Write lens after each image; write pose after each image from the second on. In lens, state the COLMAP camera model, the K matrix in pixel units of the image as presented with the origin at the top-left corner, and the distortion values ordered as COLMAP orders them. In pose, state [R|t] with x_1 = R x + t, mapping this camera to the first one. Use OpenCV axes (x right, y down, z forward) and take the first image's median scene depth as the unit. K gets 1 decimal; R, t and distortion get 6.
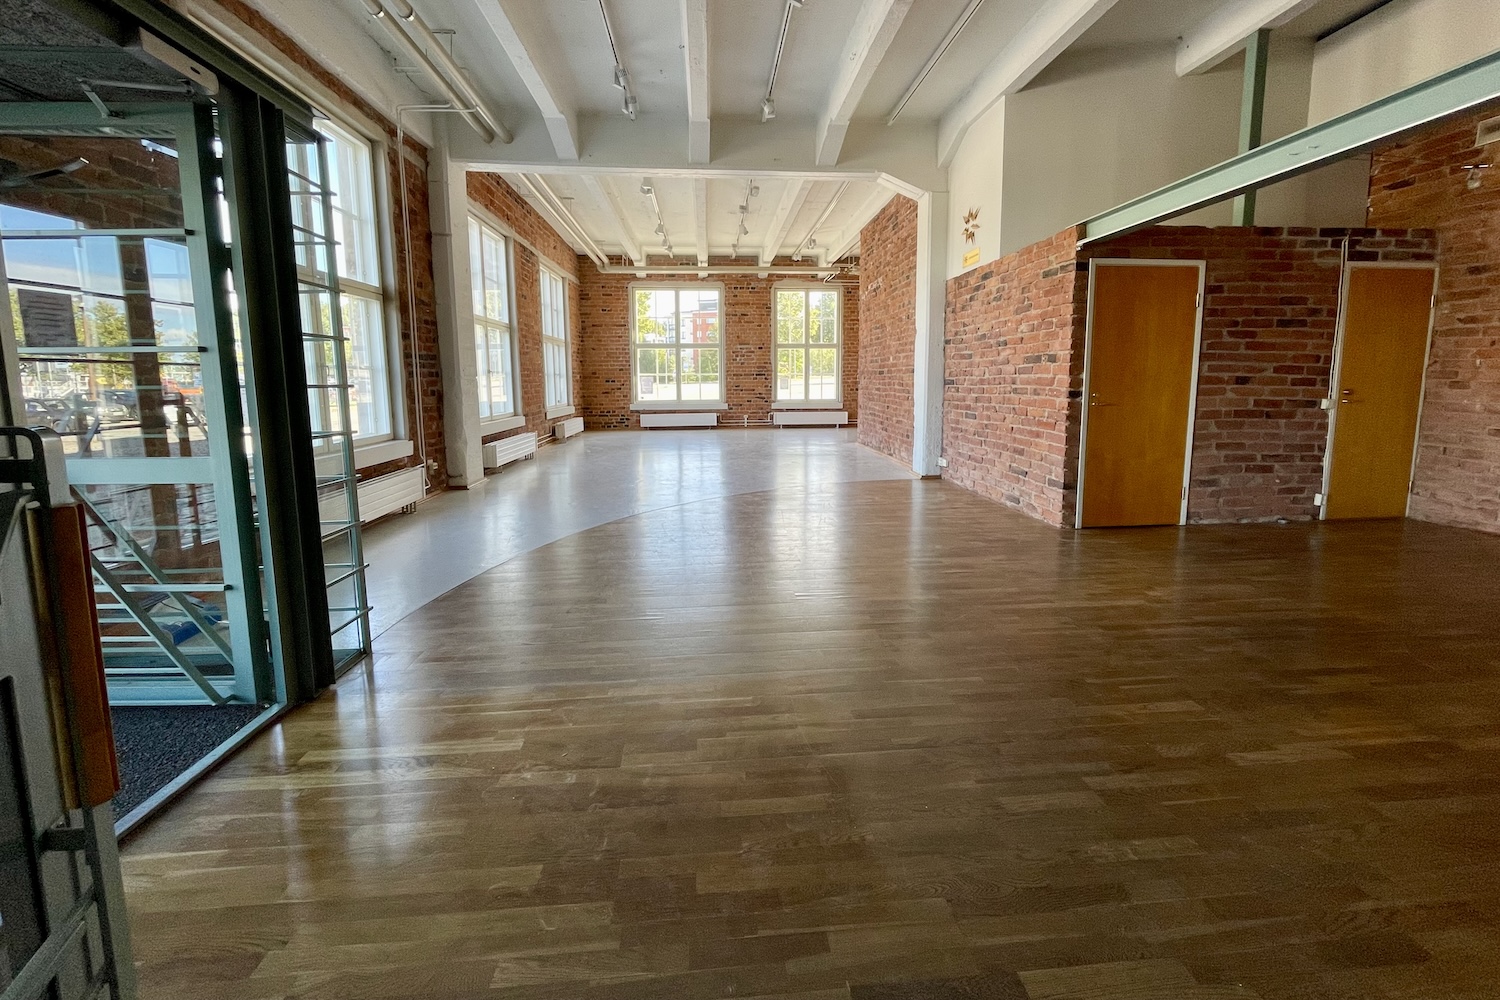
lens RADIAL K [[621.5, 0, 750.2], [0, 621.5, 454.7], [0, 0, 1]] dist [-0.004889, -0.000169]
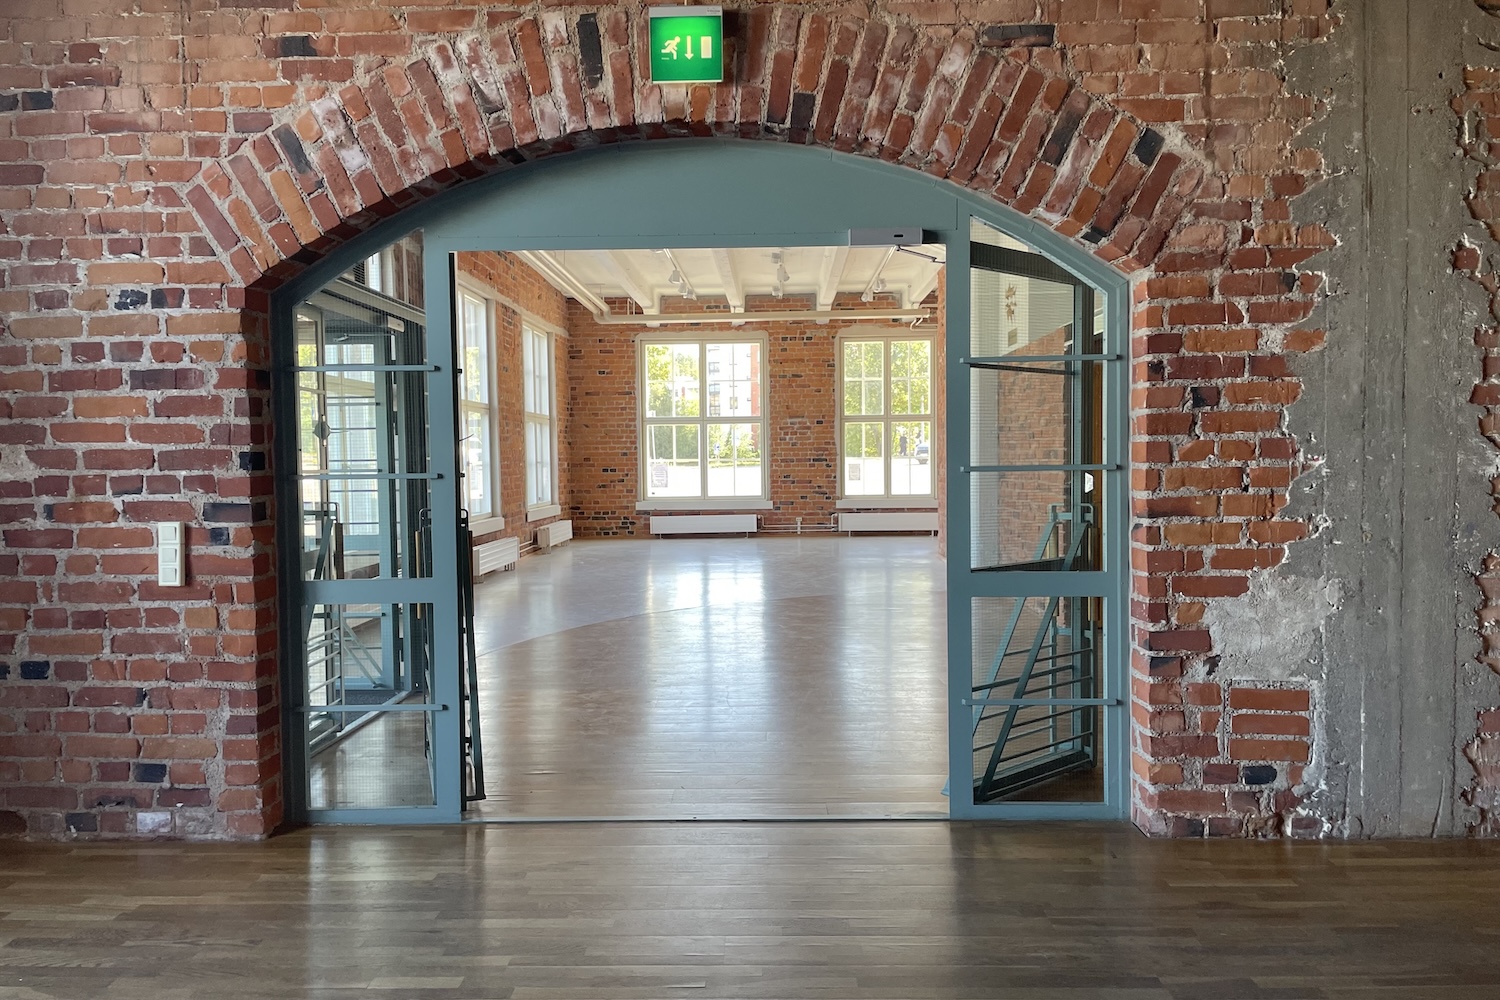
lens RADIAL K [[1142.9, 0, 727.7], [0, 1142.9, 513.7], [0, 0, 1]] dist [0.091097, -0.111043]
pose [[0.993451, -0.000340, -0.114256, 0.124122], [-0.007708, 0.997518, -0.069986, 0.046916], [0.113997, 0.070408, 0.990983, -0.584058]]
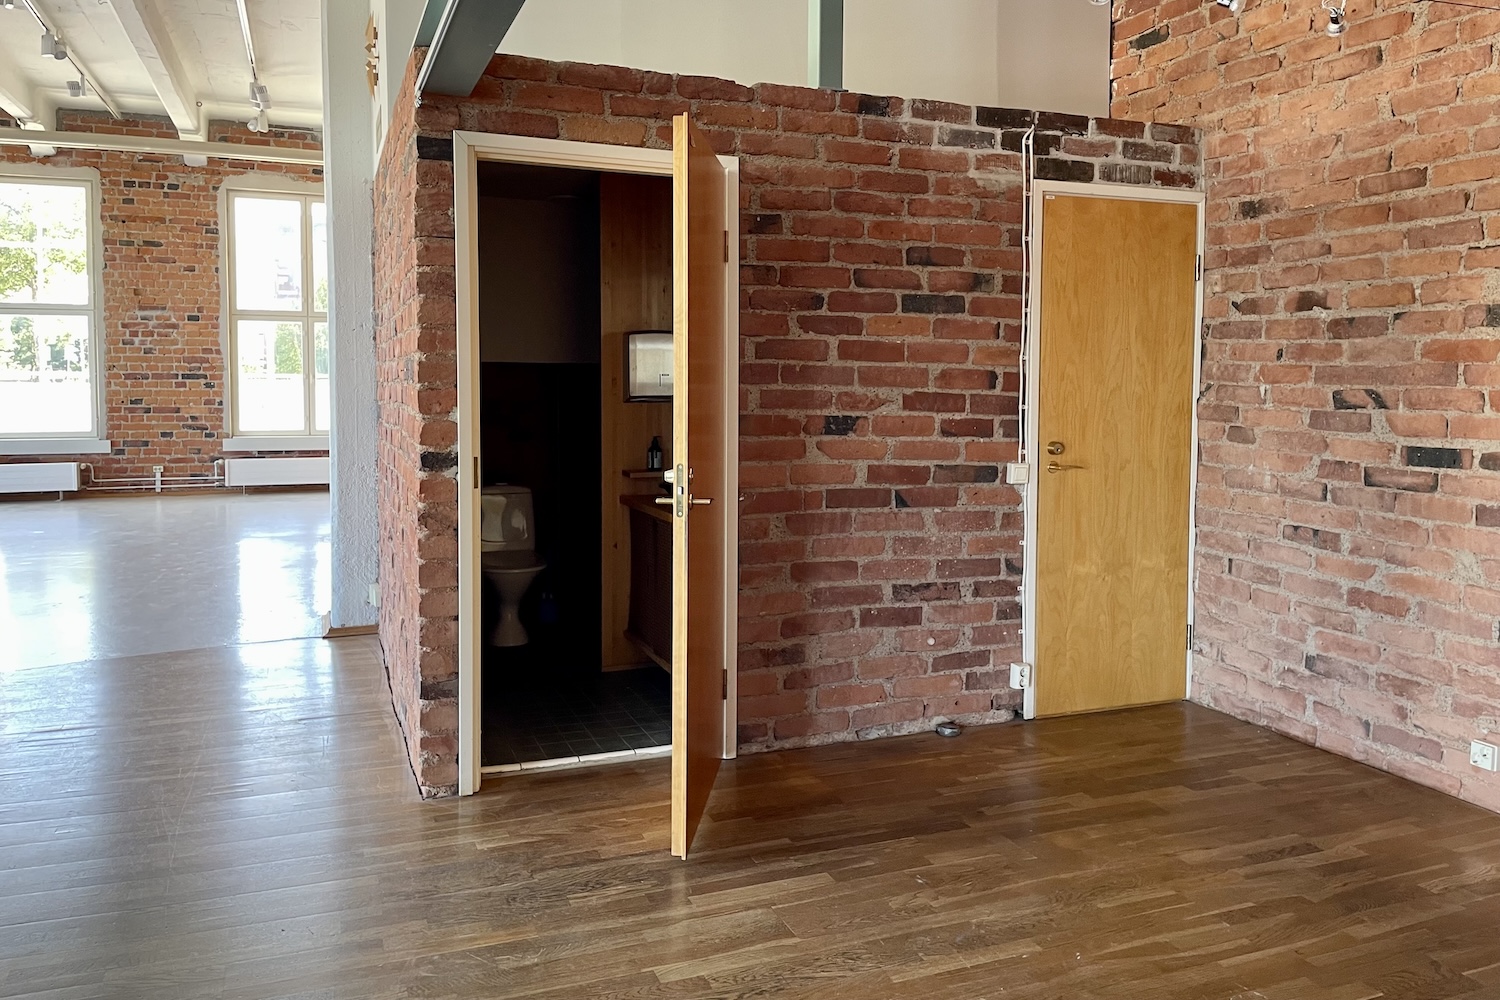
lens RADIAL K [[1142.9, 0, 777.2], [0, 1142.9, 433.8], [0, 0, 1]] dist [0.091097, -0.111043]
pose [[0.955148, -0.002136, 0.296121, 0.350242], [0.023379, 0.997397, -0.068217, -0.040040], [-0.295205, 0.072080, 0.952711, 0.149507]]
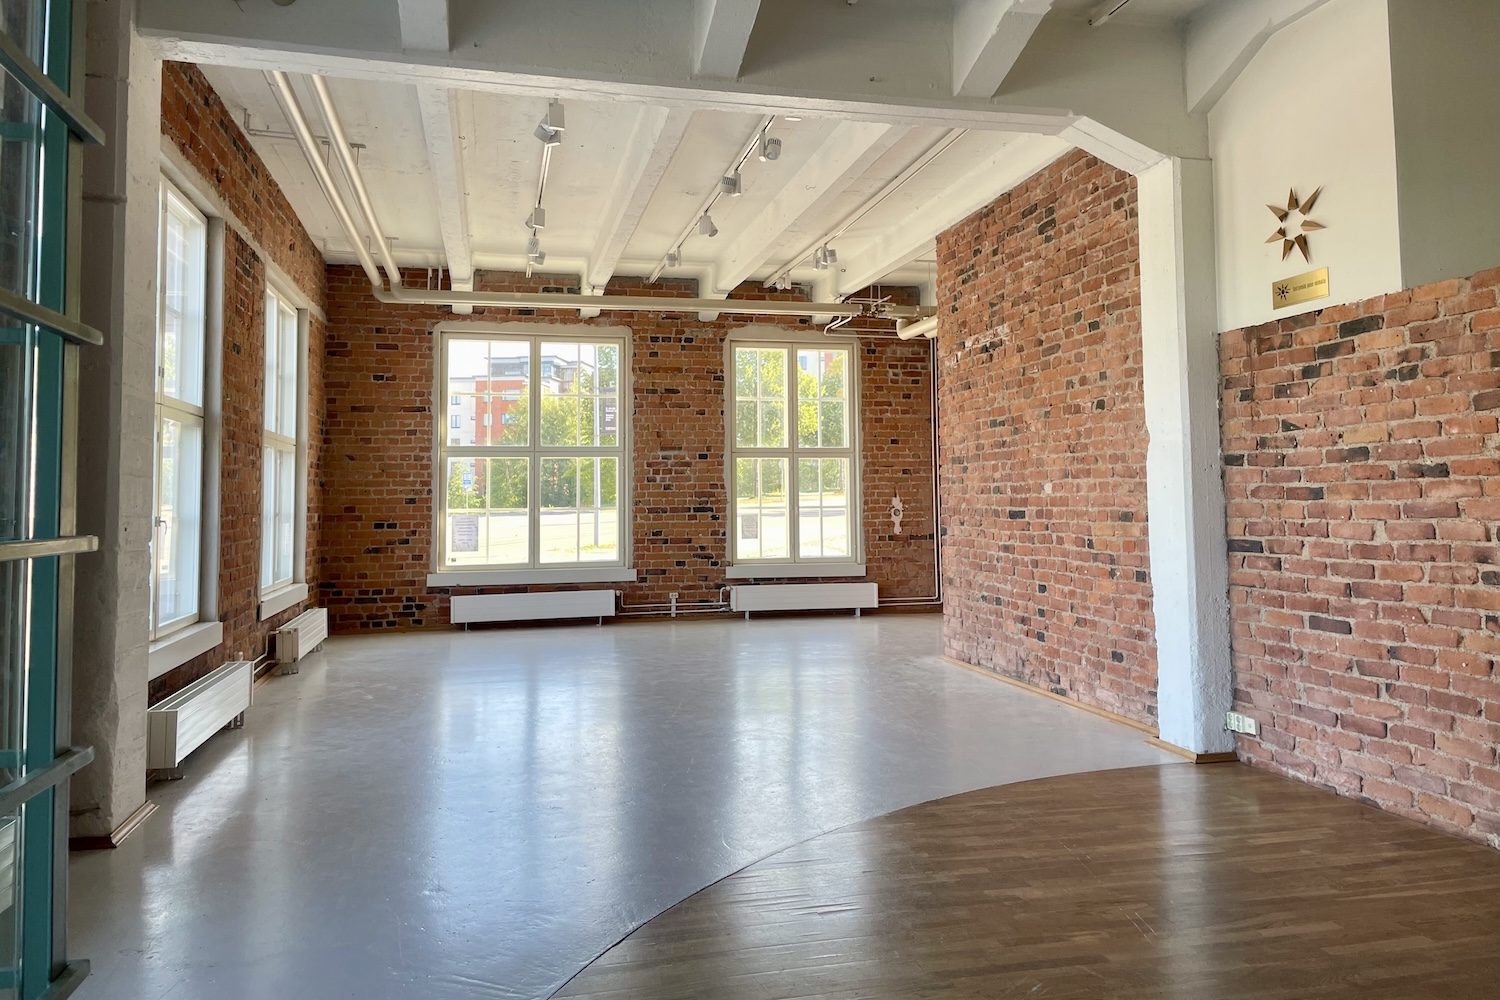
lens RADIAL K [[1142.9, 0, 758.1], [0, 1142.9, 425.5], [0, 0, 1]] dist [0.091097, -0.111043]
pose [[0.987369, 0.008022, 0.158235, -0.173719], [0.021534, 0.982655, -0.184186, -0.052924], [-0.156968, 0.185267, 0.970071, 0.198818]]
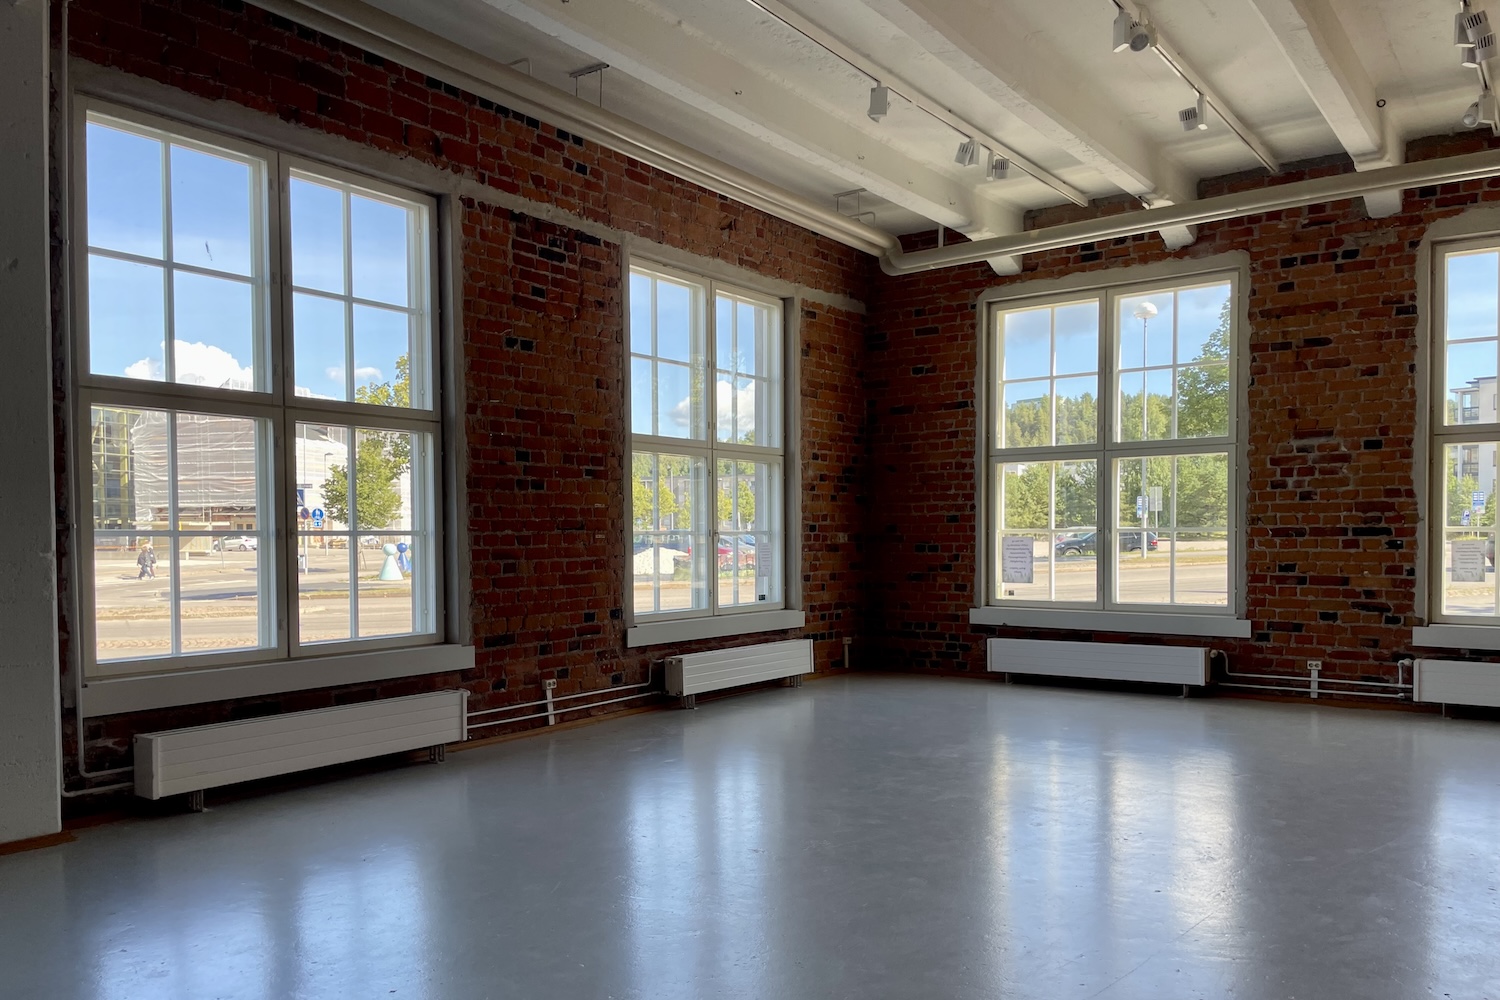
lens RADIAL K [[1142.9, 0, 721.4], [0, 1142.9, 564.5], [0, 0, 1]] dist [0.091097, -0.111043]
pose [[0.749919, 0.019928, -0.661230, 0.314805], [-0.080466, 0.994872, -0.061275, -0.107395], [0.656618, 0.099157, 0.747677, 0.756783]]
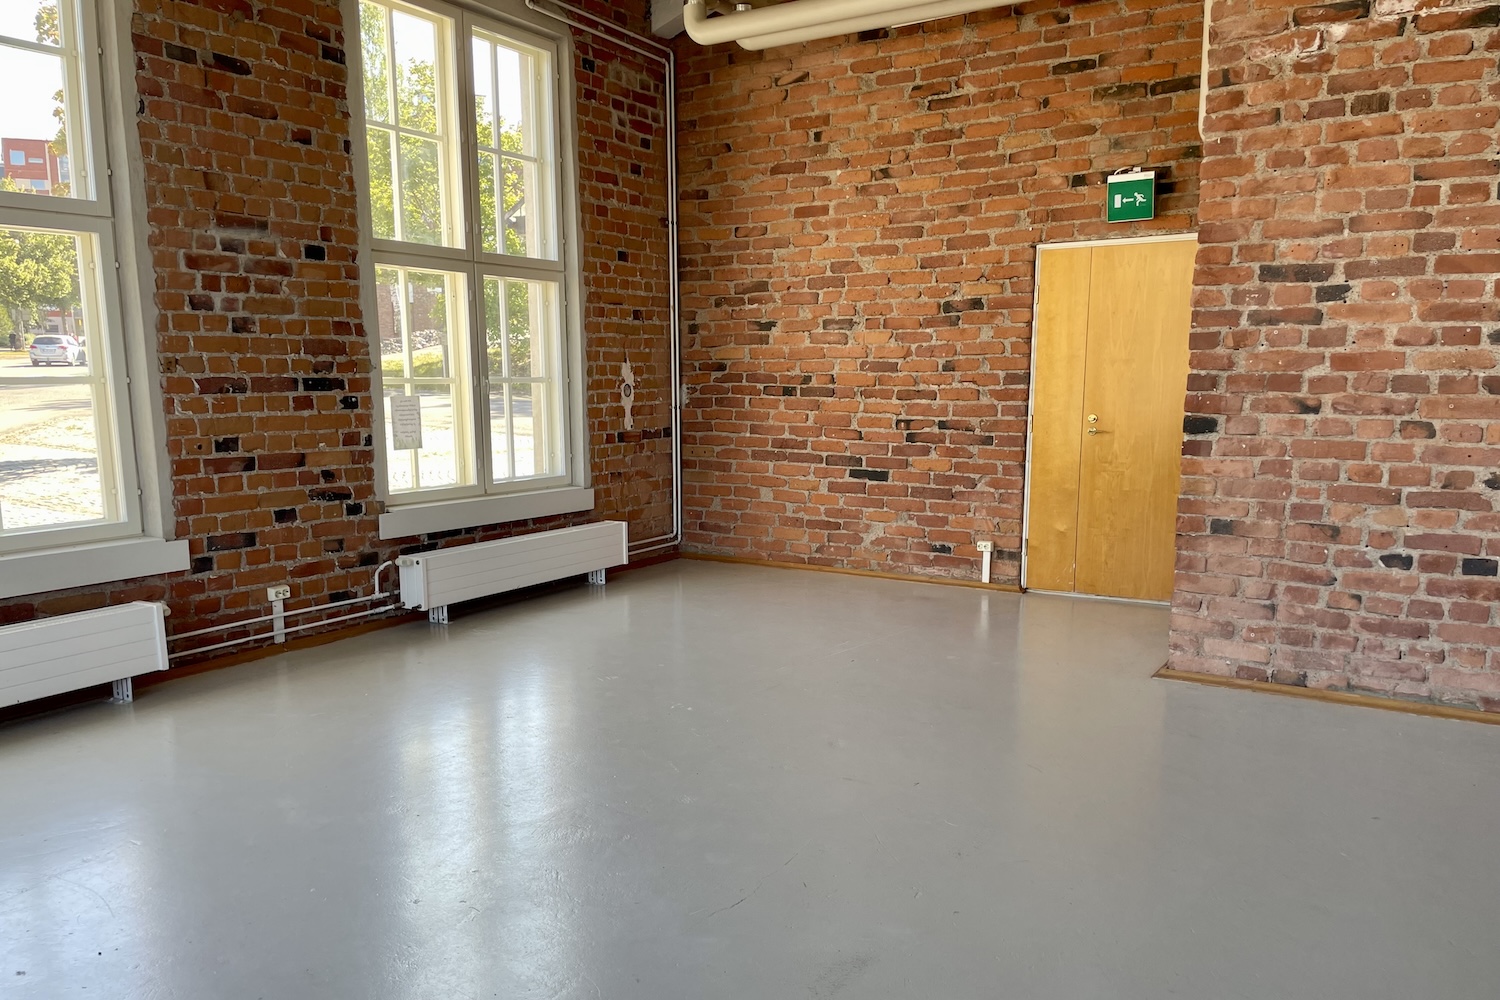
lens RADIAL K [[1142.9, 0, 747.6], [0, 1142.9, 565.1], [0, 0, 1]] dist [0.091097, -0.111043]
pose [[0.584116, -0.130076, 0.801180, -0.444694], [0.098052, 0.991155, 0.089433, -0.183220], [-0.805726, 0.026319, 0.591703, 1.349972]]
